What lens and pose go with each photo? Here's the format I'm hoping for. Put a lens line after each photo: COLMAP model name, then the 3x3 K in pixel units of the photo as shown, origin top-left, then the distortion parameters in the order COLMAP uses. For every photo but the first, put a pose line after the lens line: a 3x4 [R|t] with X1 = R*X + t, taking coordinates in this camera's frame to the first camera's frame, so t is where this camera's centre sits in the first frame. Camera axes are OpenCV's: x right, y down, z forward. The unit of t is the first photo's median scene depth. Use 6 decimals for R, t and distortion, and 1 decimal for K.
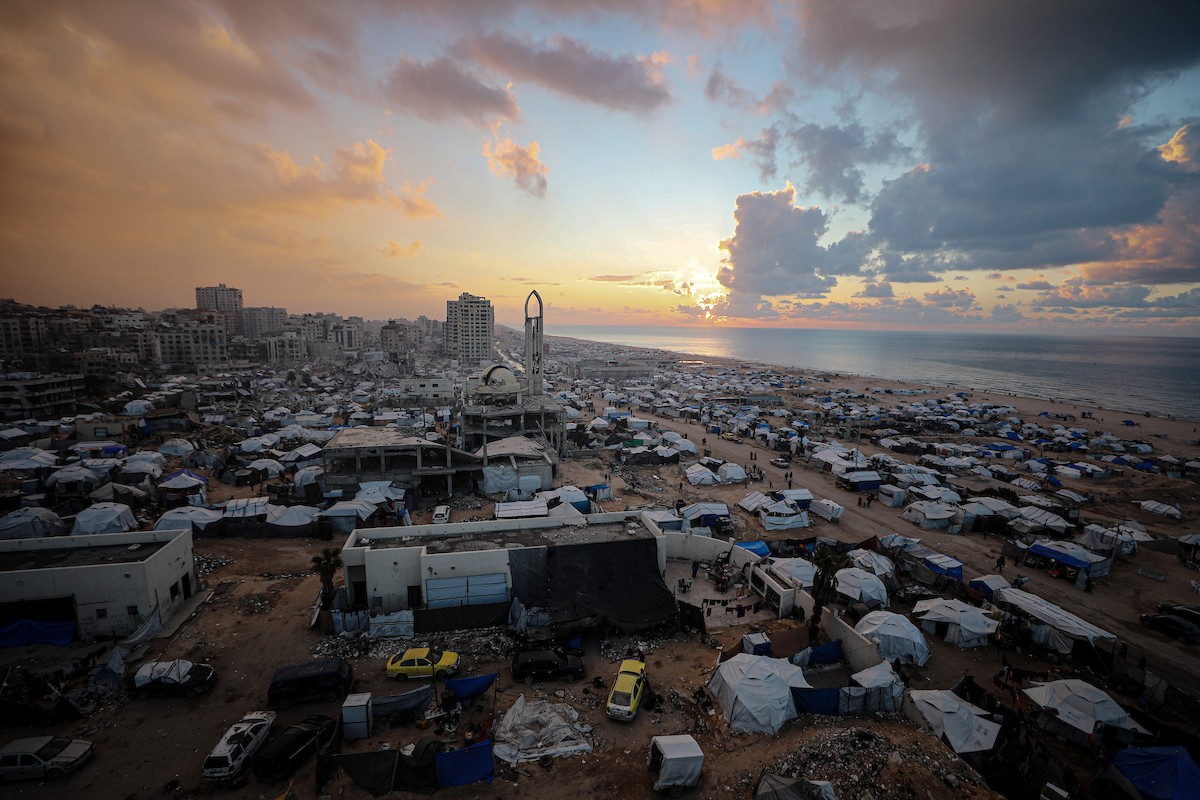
lens RADIAL K [[548.6, 0, 605.0], [0, 548.6, 404.6], [0, 0, 1]] dist [-0.043094, 0.012264]
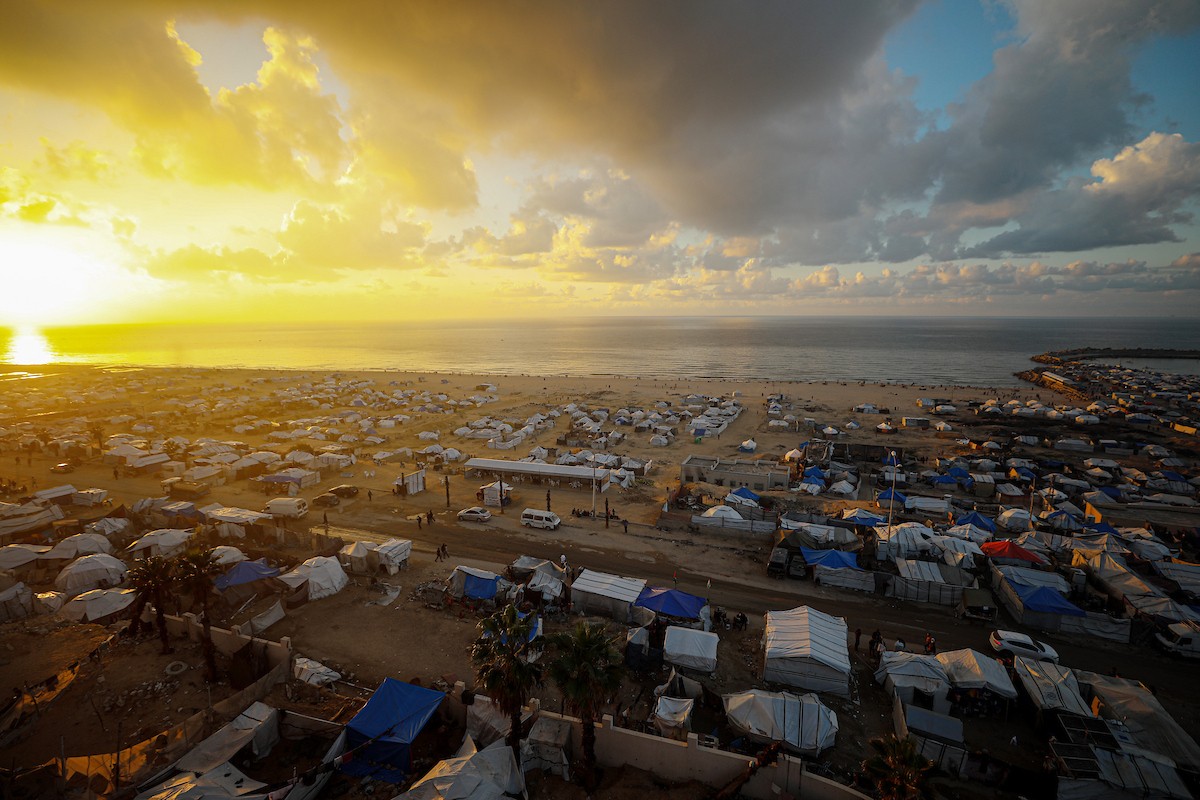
lens RADIAL K [[548.6, 0, 598.3], [0, 548.6, 395.2], [0, 0, 1]] dist [-0.043094, 0.012264]
pose [[0.552194, -0.142330, 0.821476, 0.062508], [0.140390, 0.987124, 0.076661, 0.026662], [-0.821810, 0.072996, 0.565066, -0.178860]]
